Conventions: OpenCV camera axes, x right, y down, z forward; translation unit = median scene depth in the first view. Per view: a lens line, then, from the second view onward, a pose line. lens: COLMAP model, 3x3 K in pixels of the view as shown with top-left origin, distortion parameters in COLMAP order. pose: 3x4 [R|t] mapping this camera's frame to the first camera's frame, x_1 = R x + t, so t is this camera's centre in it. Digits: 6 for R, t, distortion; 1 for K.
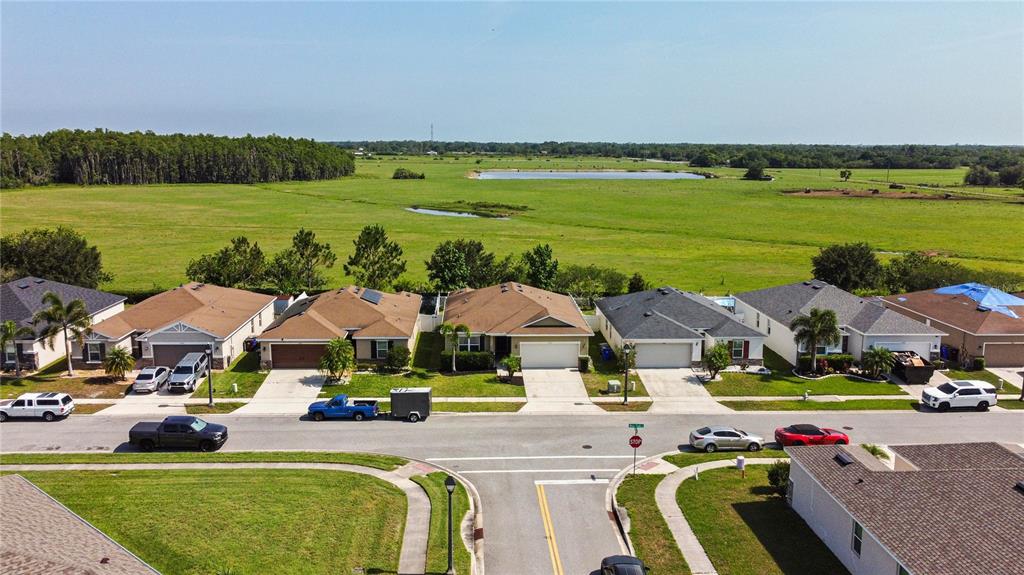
lens RADIAL K [[835.9, 0, 514.7], [0, 835.9, 286.2], [0, 0, 1]] dist [-0.001212, -0.010053]
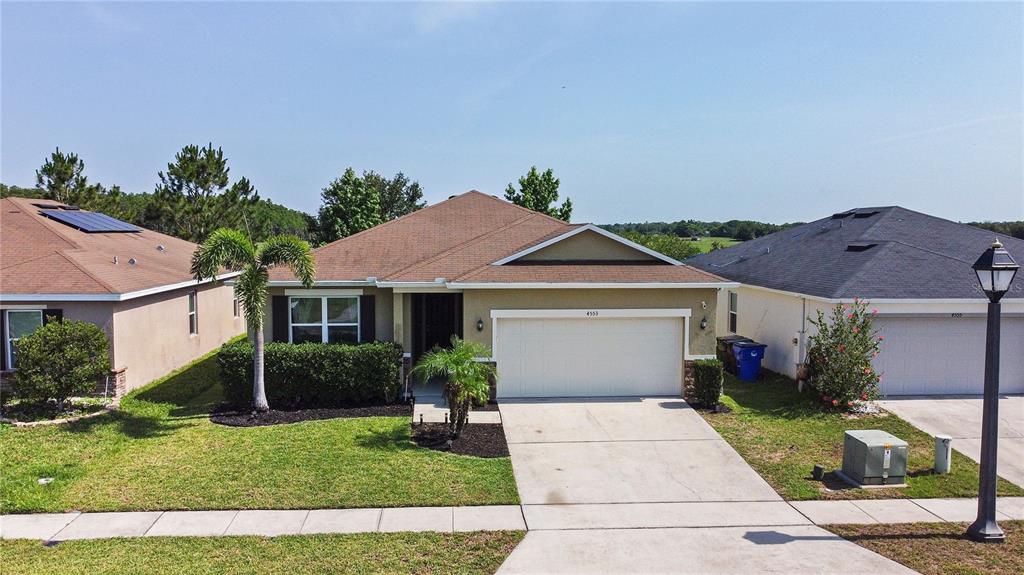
lens RADIAL K [[835.9, 0, 514.7], [0, 835.9, 286.2], [0, 0, 1]] dist [-0.001212, -0.010053]
pose [[0.999555, -0.005201, 0.029358, 0.005696], [0.007959, 0.995480, -0.094639, 0.088911], [-0.028733, 0.094831, 0.995079, 0.721276]]
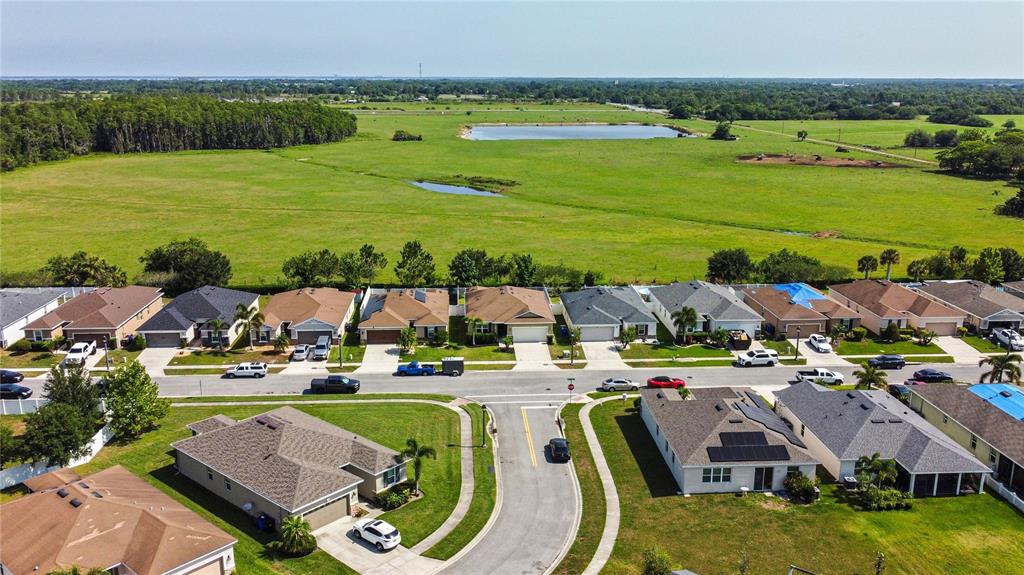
lens RADIAL K [[835.9, 0, 514.7], [0, 835.9, 286.2], [0, 0, 1]] dist [-0.001212, -0.010053]
pose [[0.999883, -0.007857, 0.013158, -0.010687], [0.006761, 0.996660, 0.081380, -0.158453], [-0.013753, -0.081282, 0.996596, -0.705876]]
